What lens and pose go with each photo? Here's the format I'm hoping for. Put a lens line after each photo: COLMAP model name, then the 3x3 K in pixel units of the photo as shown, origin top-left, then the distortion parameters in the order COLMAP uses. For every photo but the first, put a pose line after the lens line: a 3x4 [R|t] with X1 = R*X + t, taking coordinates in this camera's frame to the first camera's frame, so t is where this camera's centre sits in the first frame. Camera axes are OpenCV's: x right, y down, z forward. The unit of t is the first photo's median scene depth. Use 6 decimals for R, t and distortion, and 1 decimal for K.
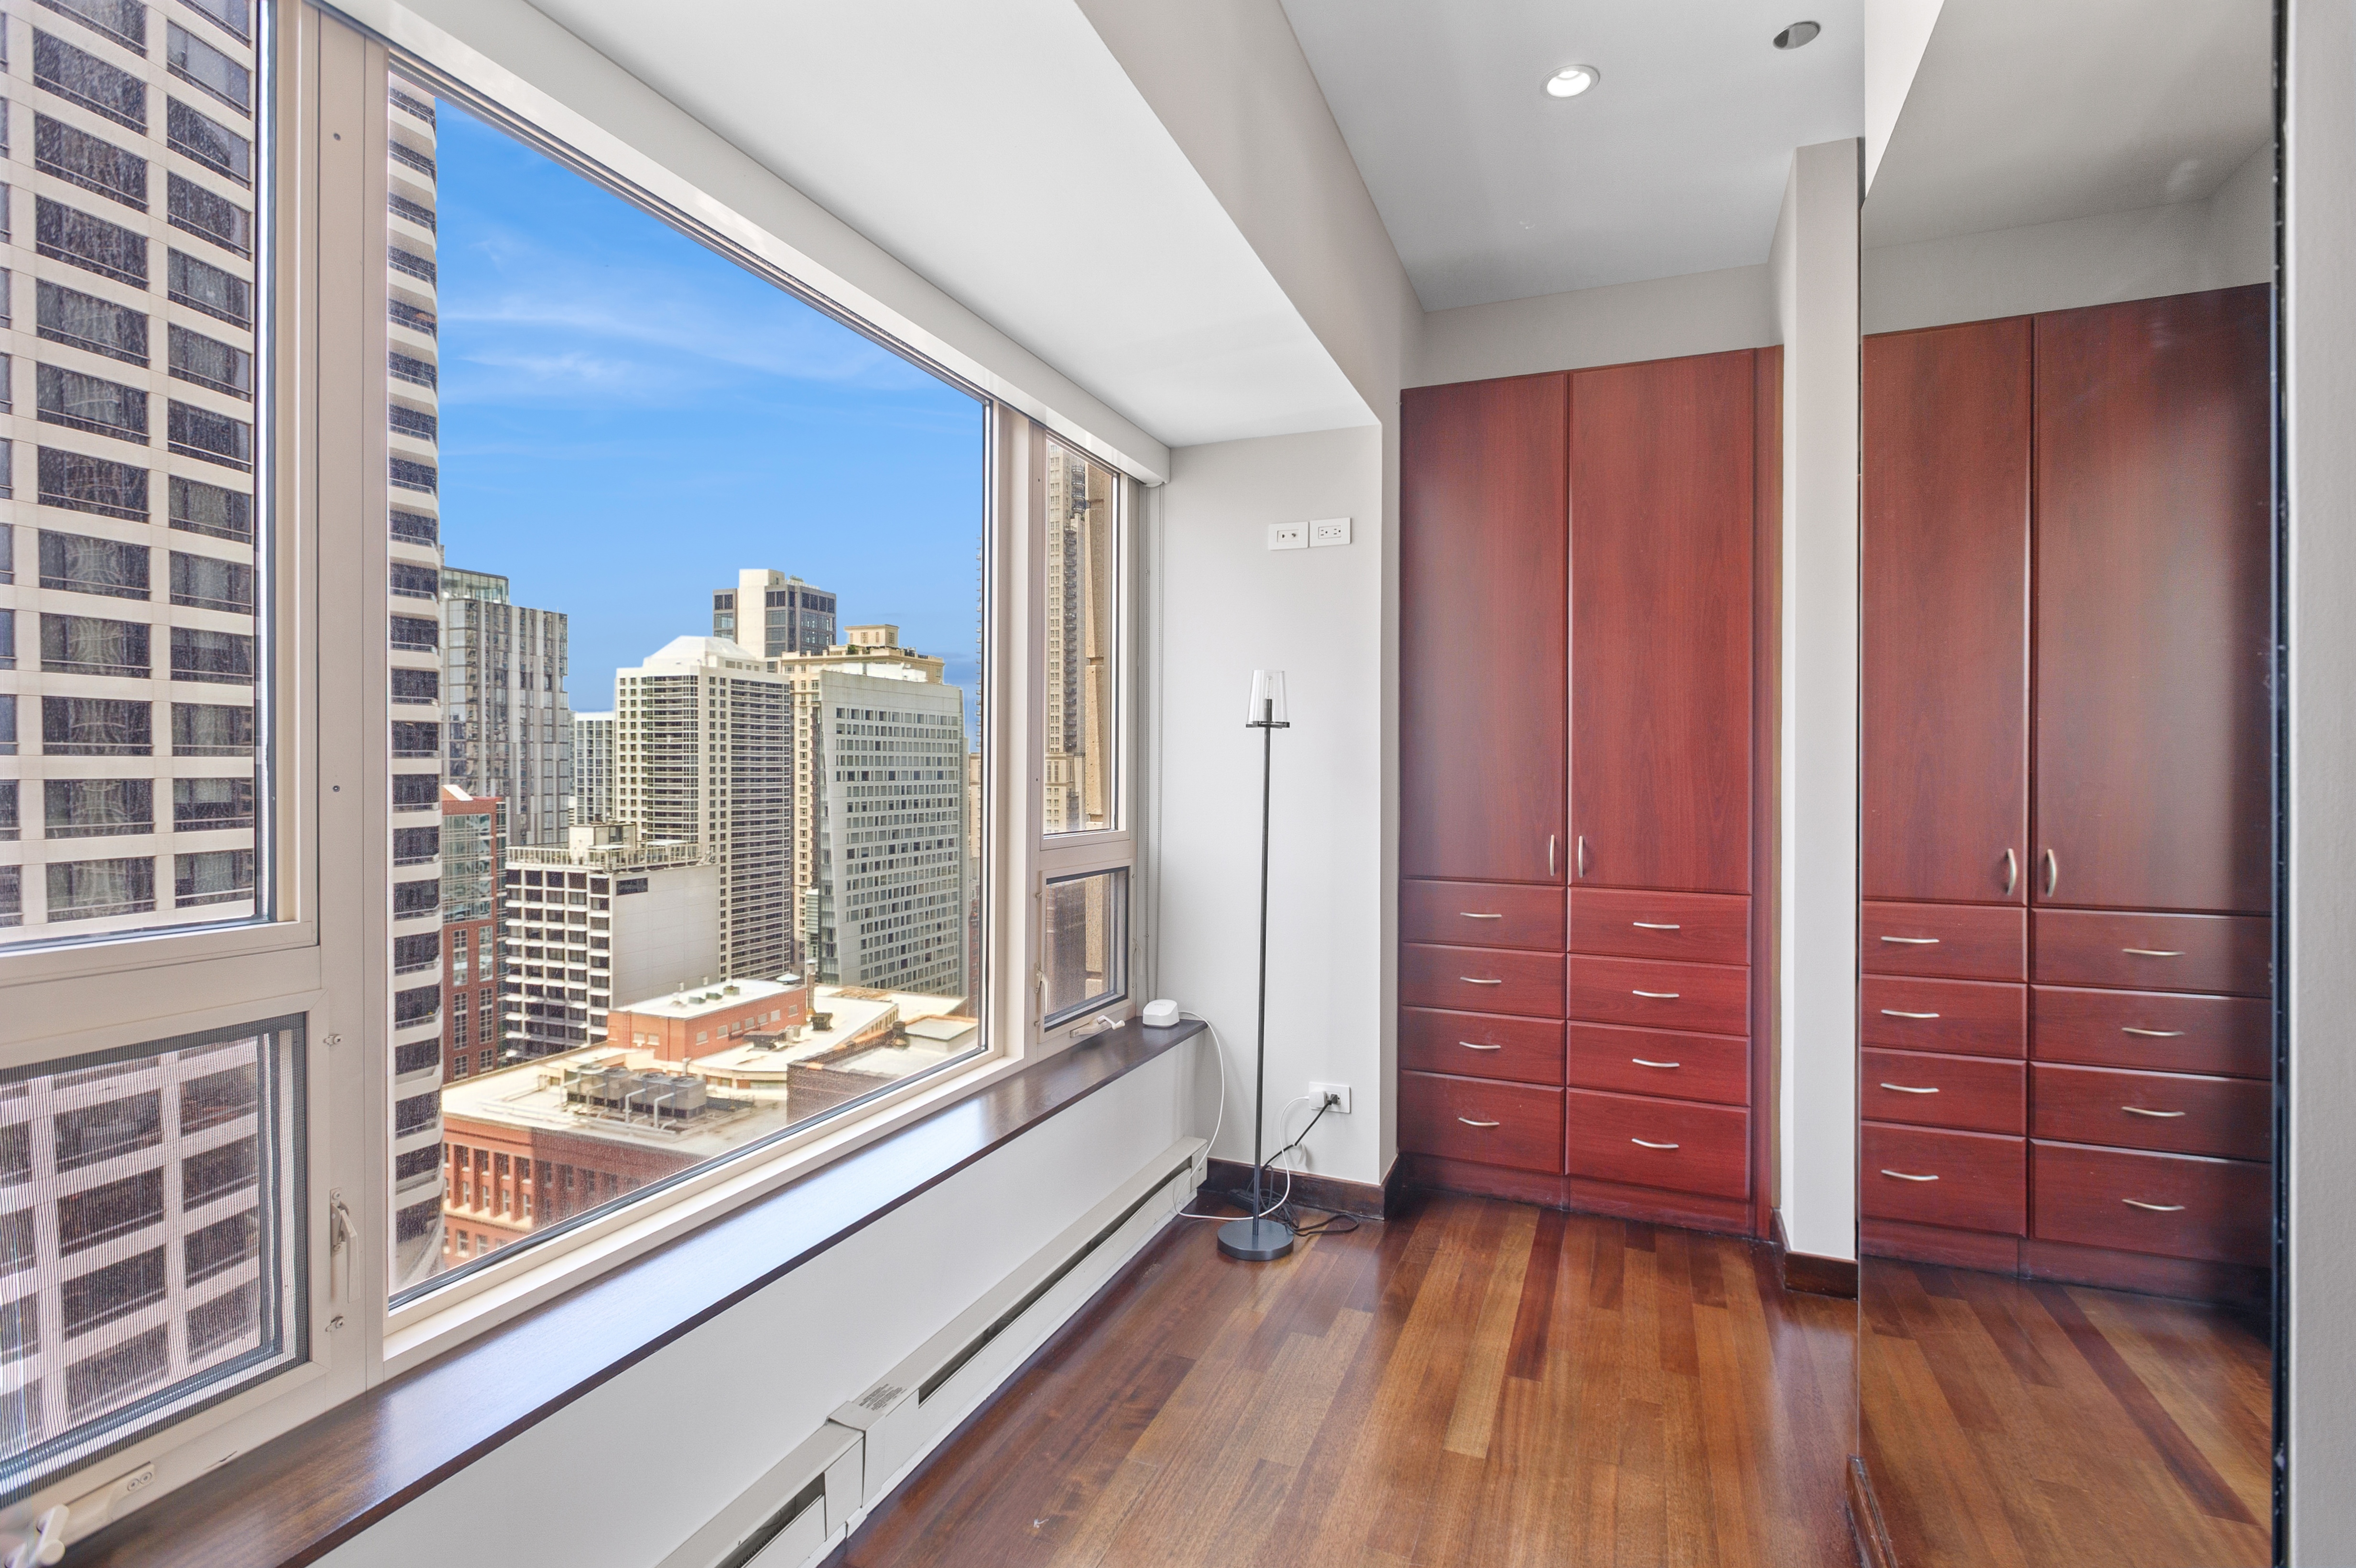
lens RADIAL K [[1115.0, 0, 1186.4], [0, 1115.0, 778.6], [0, 0, 1]] dist [0.014629, -0.000027]
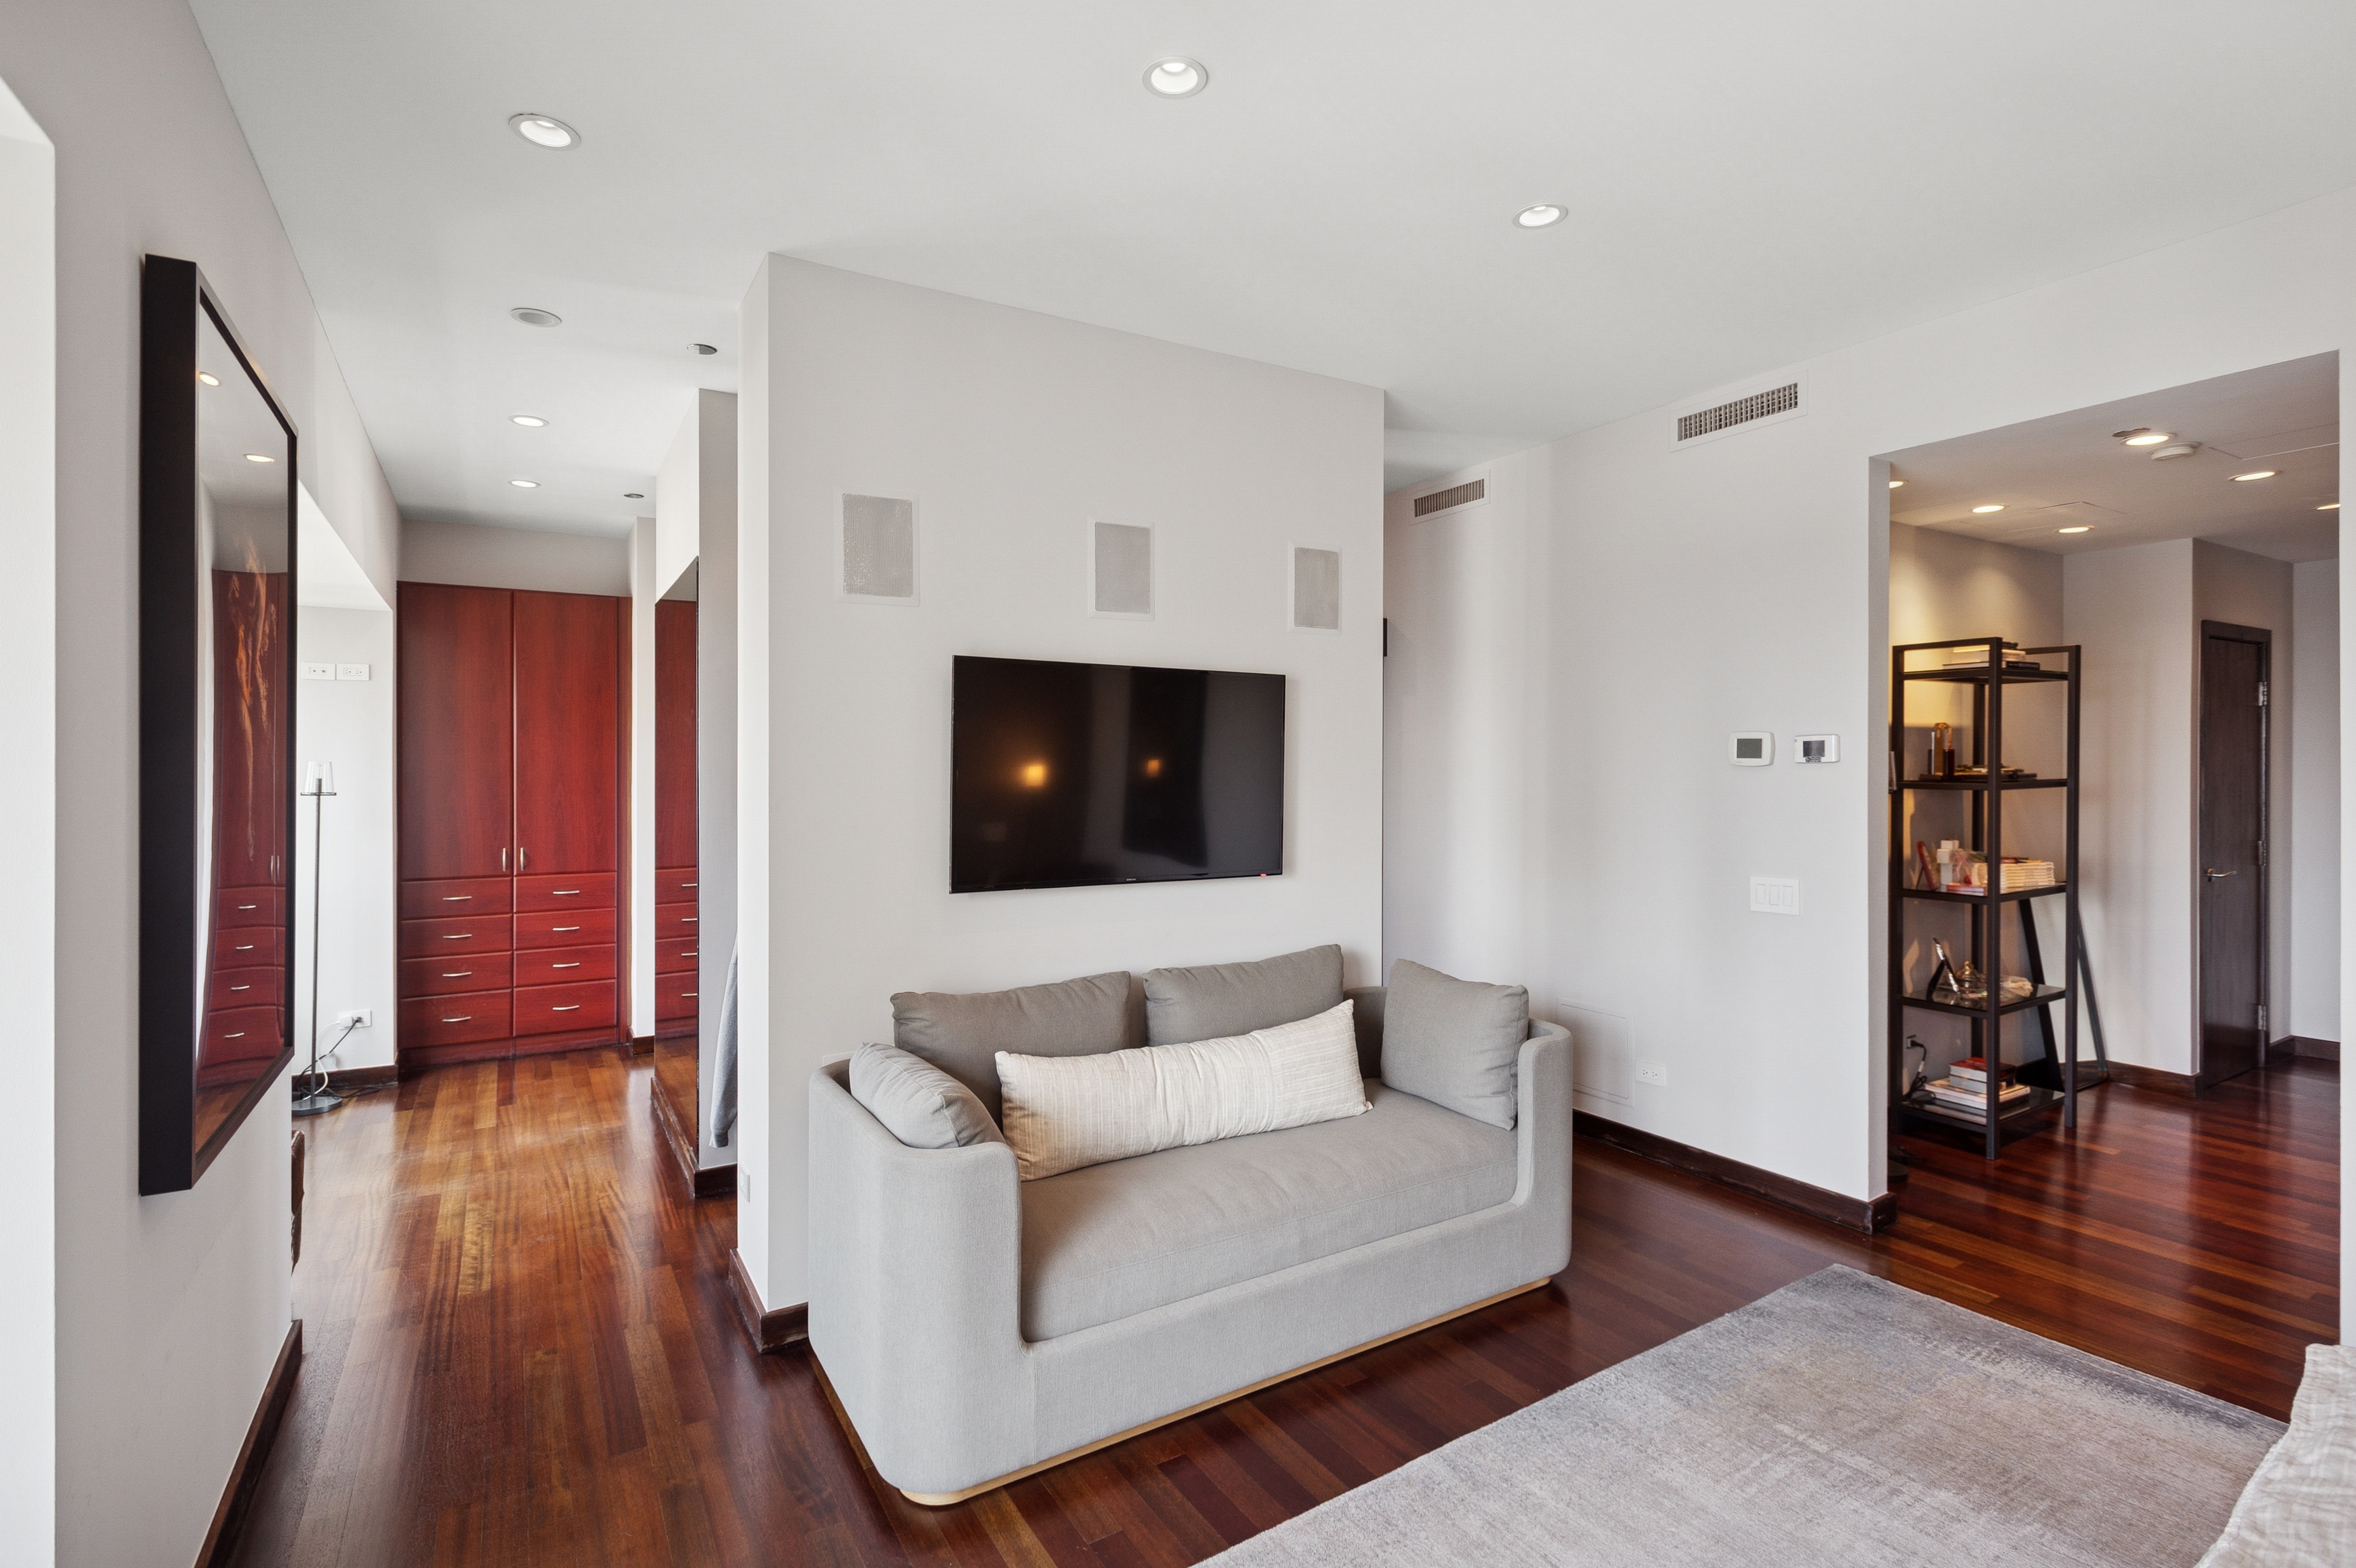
lens RADIAL K [[1115.0, 0, 1186.4], [0, 1115.0, 778.6], [0, 0, 1]] dist [0.014629, -0.000027]
pose [[0.599021, -0.011100, 0.800656, -0.482292], [0.005033, 0.999936, 0.010097, -0.080092], [-0.800717, -0.002019, 0.599039, -1.008495]]
